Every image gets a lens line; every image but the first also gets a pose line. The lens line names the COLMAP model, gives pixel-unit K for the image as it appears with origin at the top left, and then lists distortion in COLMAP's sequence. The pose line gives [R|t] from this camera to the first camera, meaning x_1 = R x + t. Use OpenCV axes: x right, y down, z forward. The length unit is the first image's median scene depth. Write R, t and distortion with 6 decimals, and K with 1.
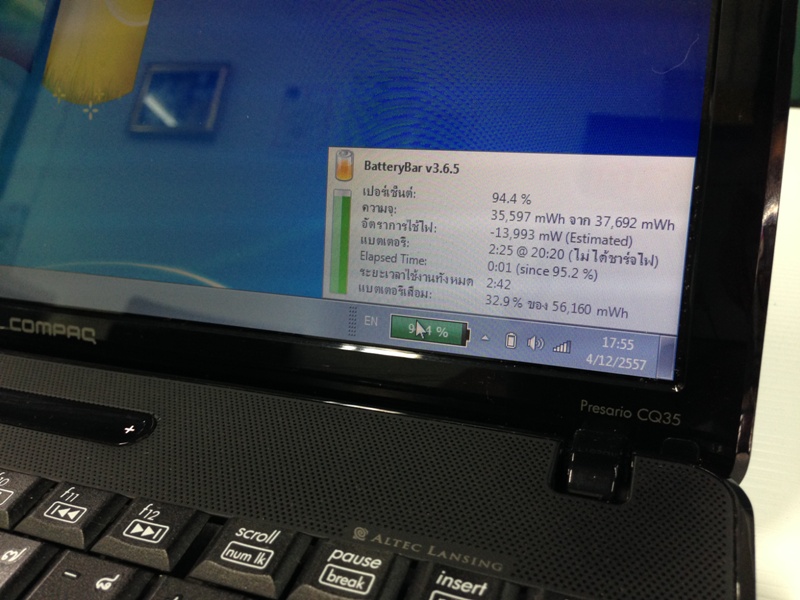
lens RADIAL K [[750.0, 0, 400.0], [0, 750.0, 300.0], [0, 0, 1]] dist [0.049685, -0.011897]
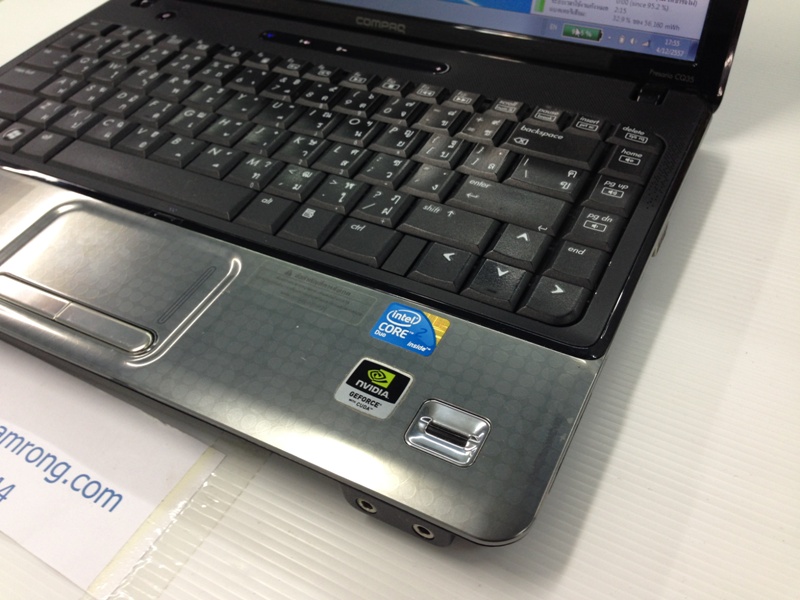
lens RADIAL K [[757.1, 0, 400.0], [0, 757.1, 300.0], [0, 0, 1]] dist [0.138530, -0.316167]
pose [[0.989403, 0.112168, -0.092196, -0.188763], [-0.082492, 0.956799, 0.278801, 0.205024], [0.119486, -0.268241, 0.955913, -1.339764]]
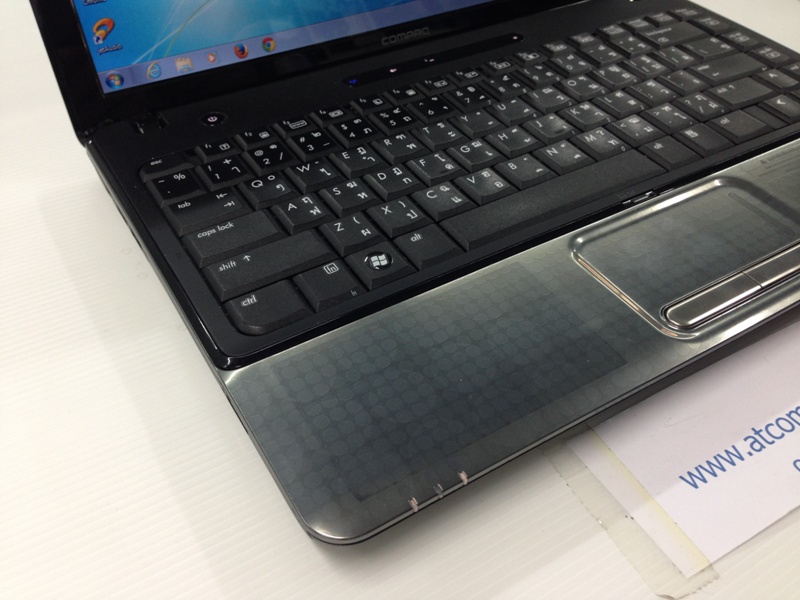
lens RADIAL K [[750.0, 0, 400.0], [0, 750.0, 300.0], [0, 0, 1]] dist [0.049685, -0.011897]
pose [[0.623267, -0.457587, 0.634155, -2.564204], [0.325932, 0.889141, 0.321242, 0.016757], [-0.710849, 0.006472, 0.703315, -0.466249]]
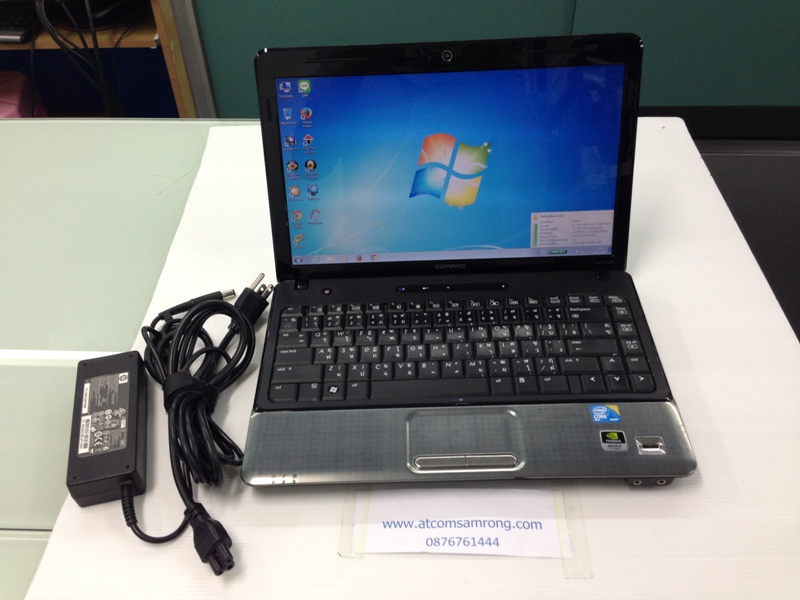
lens RADIAL K [[750.0, 0, 400.0], [0, 750.0, 300.0], [0, 0, 1]] dist [0.049685, -0.011897]
pose [[0.939091, -0.196497, 0.281952, -2.199517], [0.132171, 0.963819, 0.231481, -0.856941], [-0.317236, -0.180116, 0.931085, -2.944769]]
